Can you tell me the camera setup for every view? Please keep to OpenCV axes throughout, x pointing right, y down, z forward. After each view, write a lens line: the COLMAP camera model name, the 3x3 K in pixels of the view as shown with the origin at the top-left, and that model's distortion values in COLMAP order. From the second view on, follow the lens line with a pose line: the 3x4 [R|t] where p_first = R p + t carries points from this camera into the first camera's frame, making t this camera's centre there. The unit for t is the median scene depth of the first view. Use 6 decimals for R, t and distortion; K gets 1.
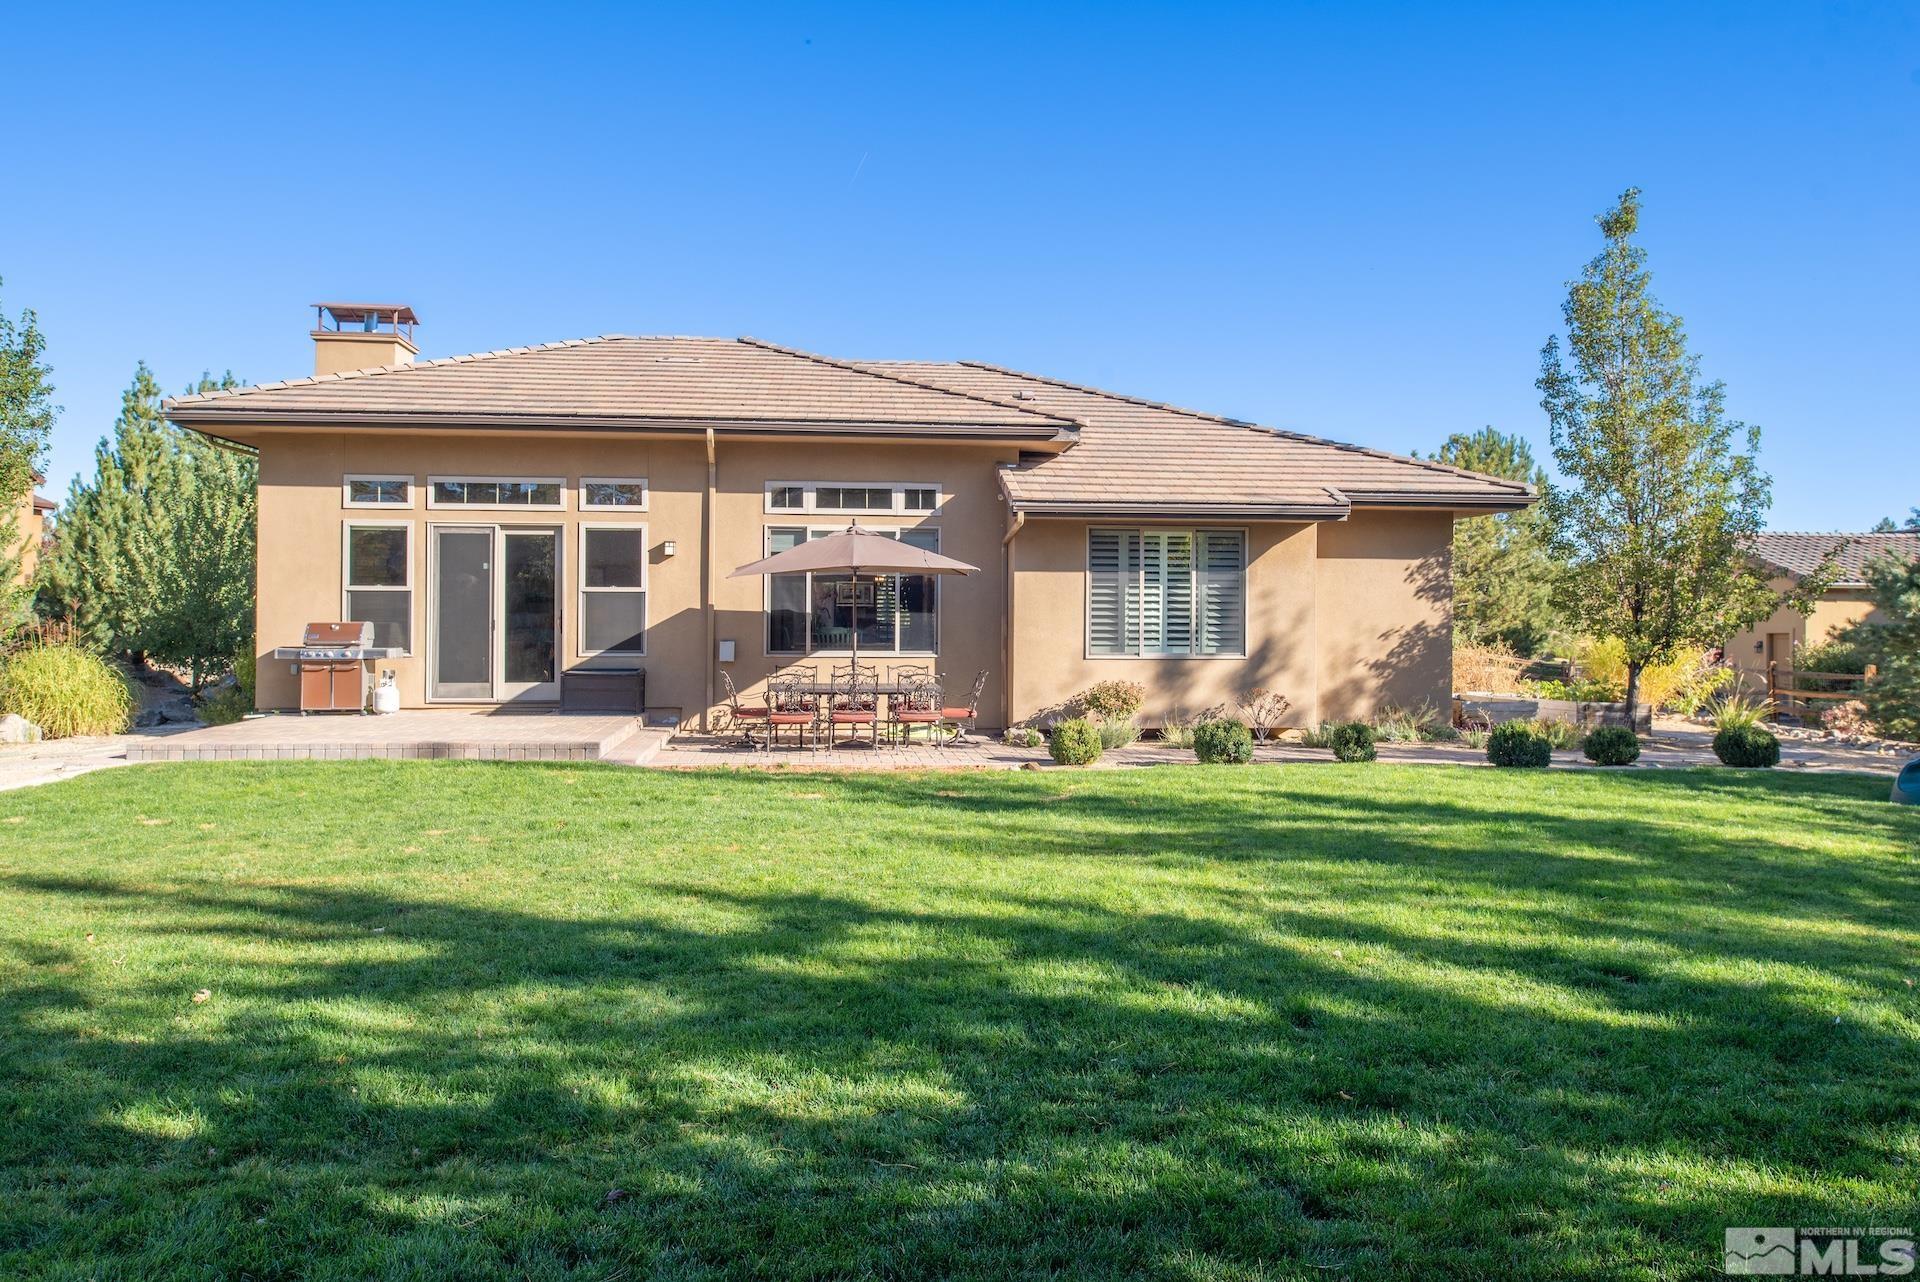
lens RADIAL K [[1319.7, 0, 960.0], [0, 1319.7, 641.0], [0, 0, 1]] dist [-0.001845, -0.000636]
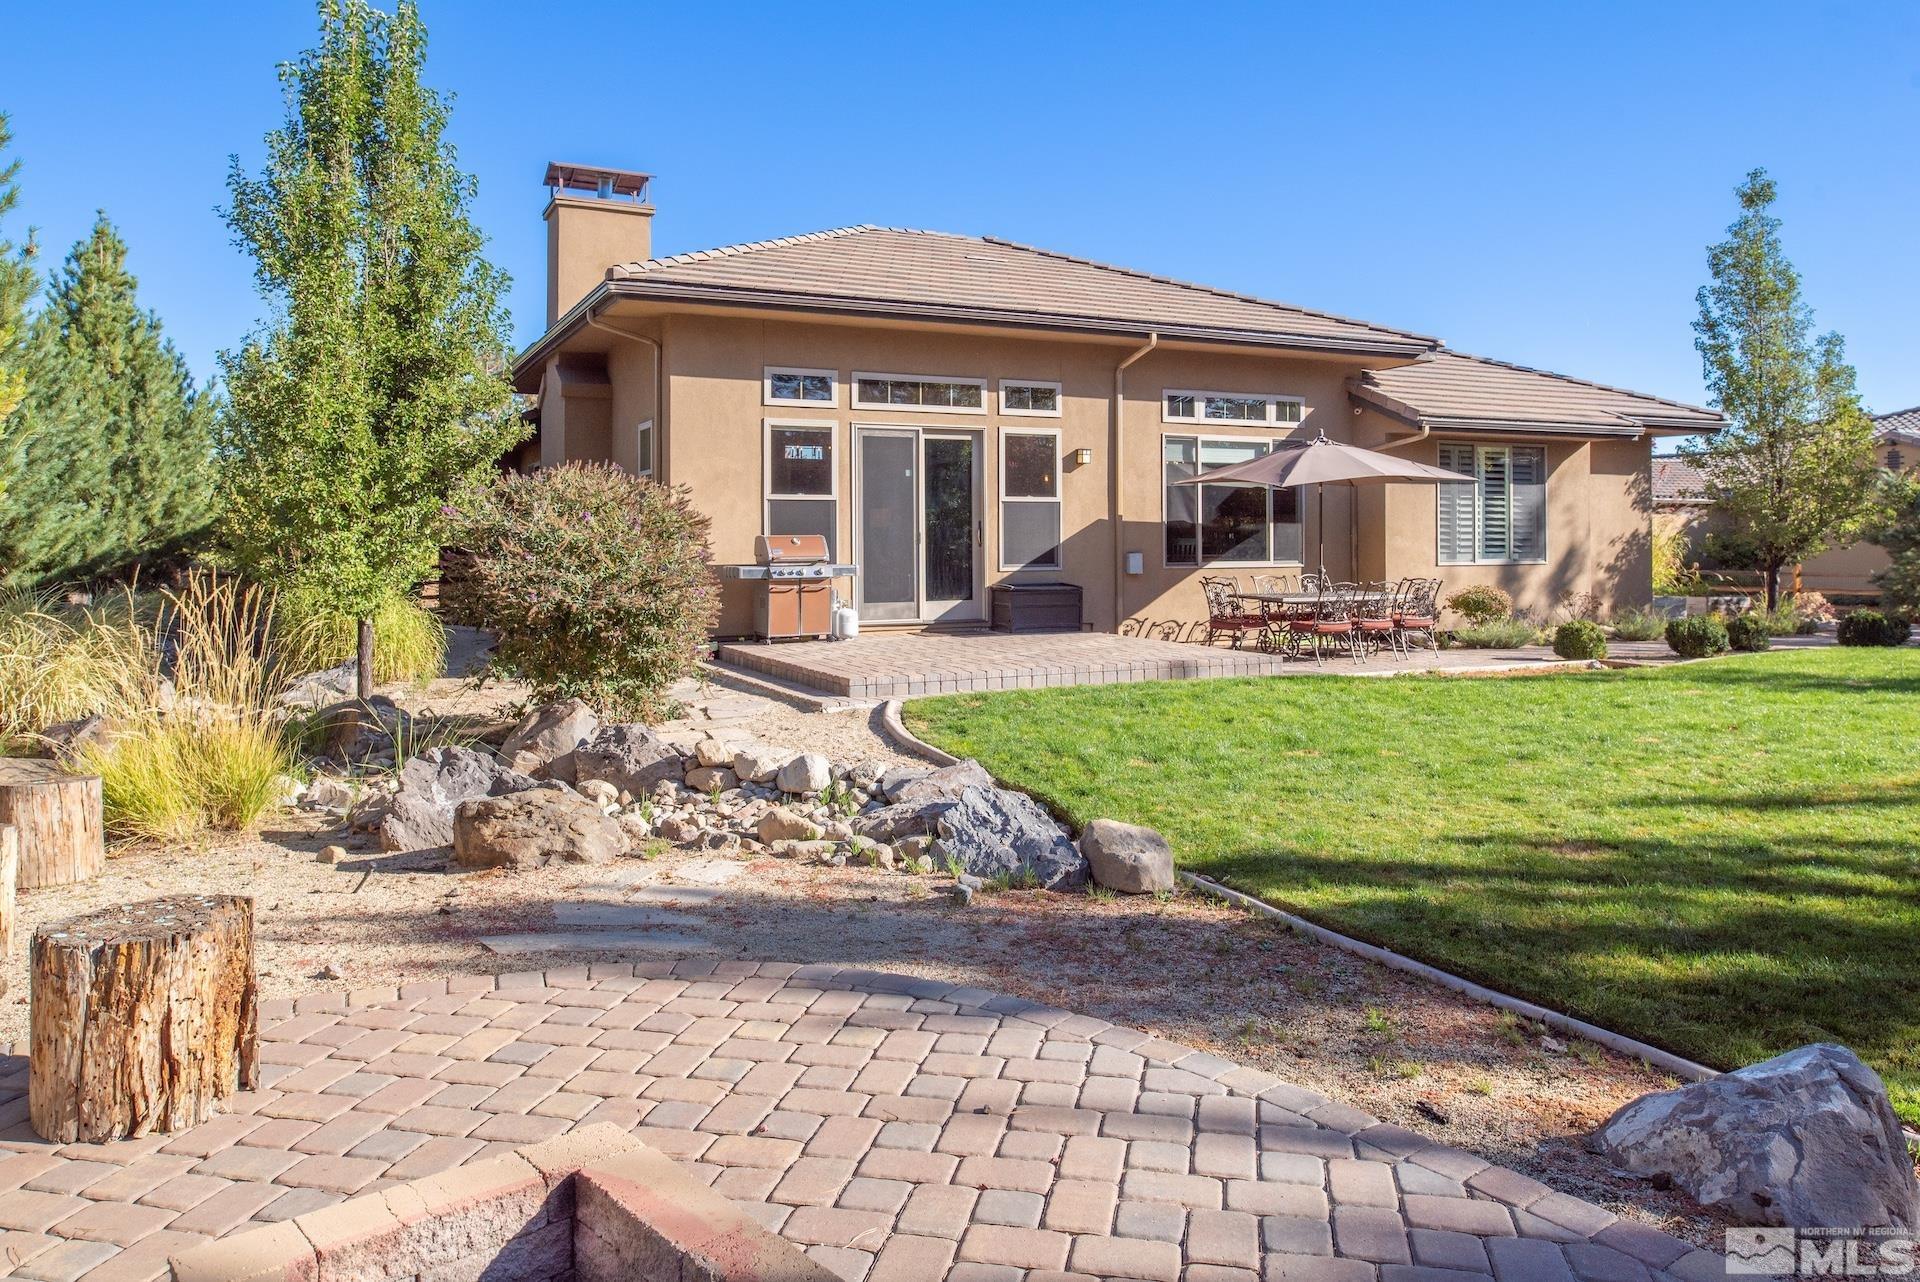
lens RADIAL K [[1336.8, 0, 960.9], [0, 1336.8, 553.5], [0, 0, 1]] dist [-0.000660, -0.000849]
pose [[0.936510, -0.011695, 0.350446, -0.640910], [0.013452, 0.999906, -0.002581, 0.001143], [-0.350383, 0.007131, 0.936579, 0.127416]]
